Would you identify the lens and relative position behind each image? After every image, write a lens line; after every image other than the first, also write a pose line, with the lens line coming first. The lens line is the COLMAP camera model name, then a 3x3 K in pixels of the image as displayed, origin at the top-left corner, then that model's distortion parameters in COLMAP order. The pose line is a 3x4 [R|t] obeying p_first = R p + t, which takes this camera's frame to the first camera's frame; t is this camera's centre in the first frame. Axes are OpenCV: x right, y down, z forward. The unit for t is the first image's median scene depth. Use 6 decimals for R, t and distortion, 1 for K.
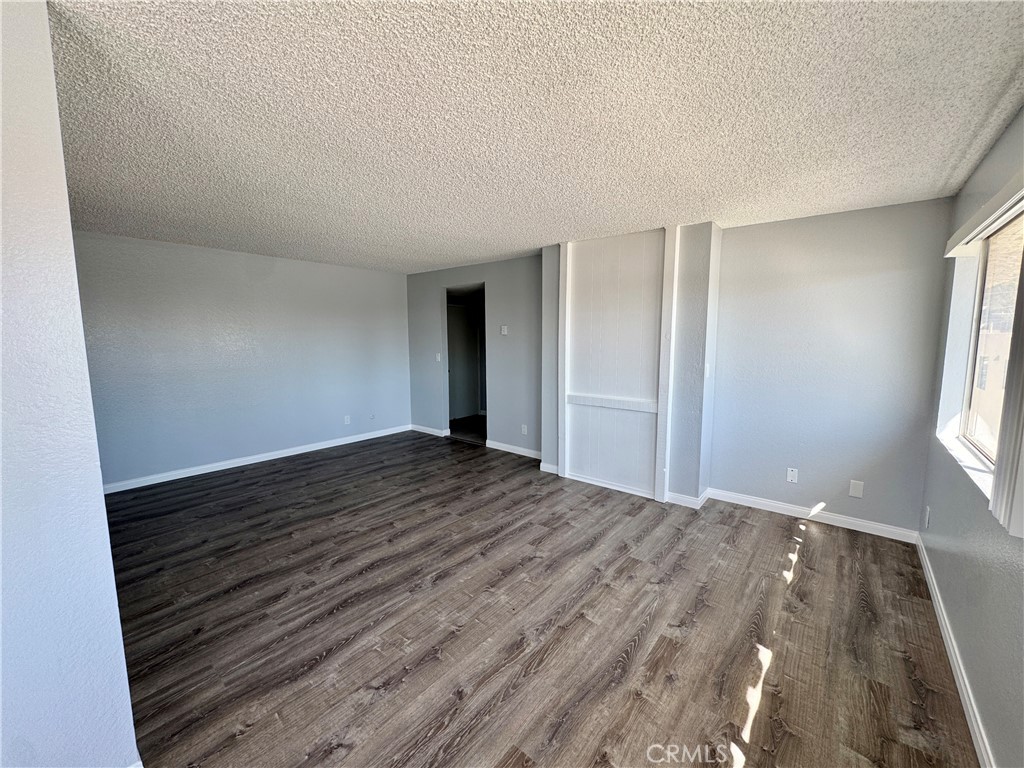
lens RADIAL K [[409.2, 0, 512.0], [0, 409.2, 384.0], [0, 0, 1]] dist [-0.000555, 0.000443]
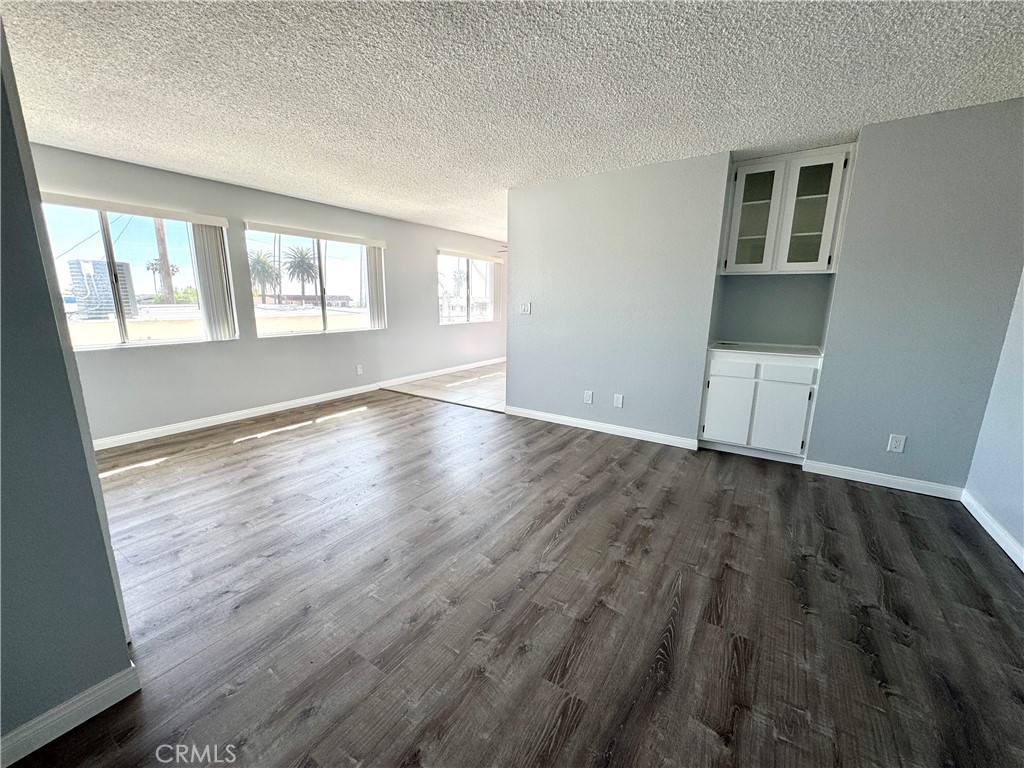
lens RADIAL K [[409.2, 0, 512.0], [0, 409.2, 384.0], [0, 0, 1]] dist [-0.000555, 0.000443]
pose [[-0.993826, 0.017087, -0.109622, -0.248415], [-0.018549, 0.948569, 0.316027, -0.147306], [0.109384, 0.316110, -0.942396, 1.776401]]
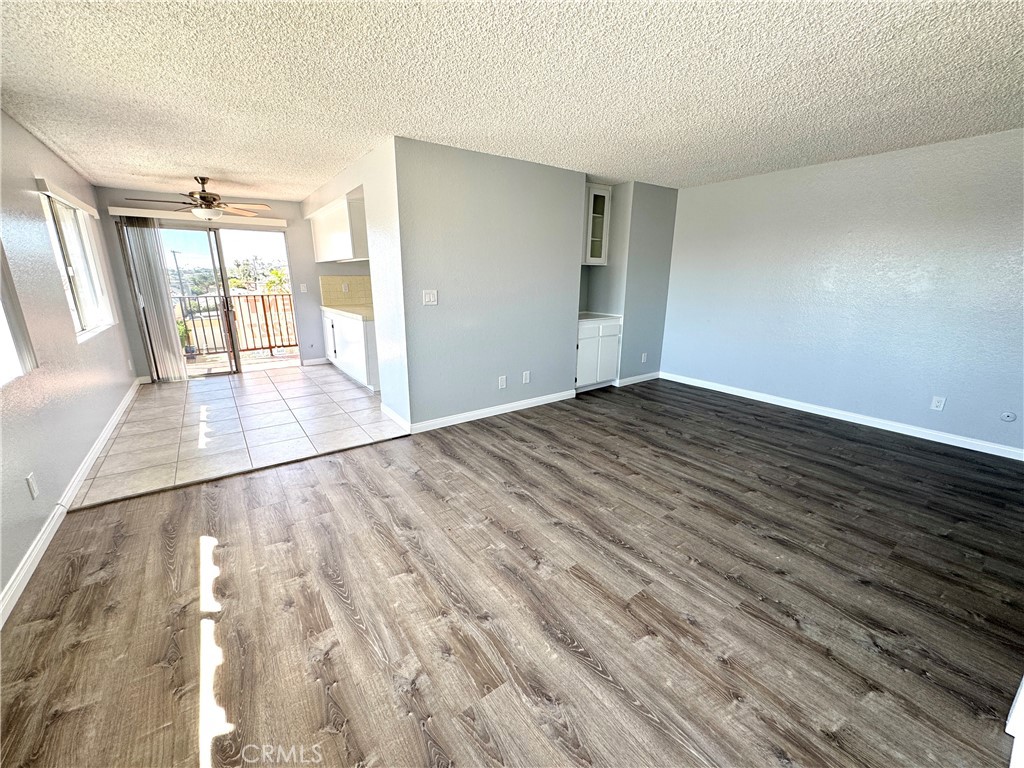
lens RADIAL K [[409.2, 0, 512.0], [0, 409.2, 384.0], [0, 0, 1]] dist [-0.000555, 0.000443]
pose [[-0.245367, 0.249551, -0.936760, 0.584088], [-0.114593, 0.952059, 0.283642, -0.074459], [0.962634, 0.176942, -0.205007, 0.904634]]
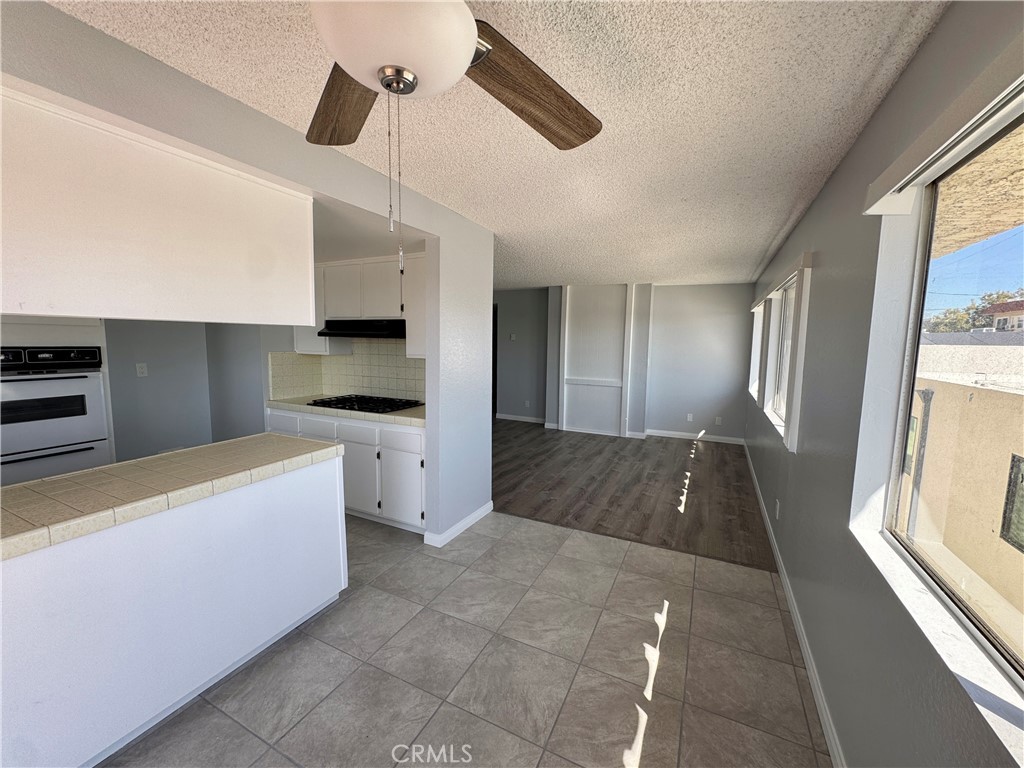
lens RADIAL K [[409.2, 0, 512.0], [0, 409.2, 384.0], [0, 0, 1]] dist [-0.000555, 0.000443]
pose [[0.972487, -0.006540, 0.232865, -0.590750], [0.008053, 0.999952, -0.005546, 0.073550], [-0.232818, 0.007269, 0.972493, -0.694489]]
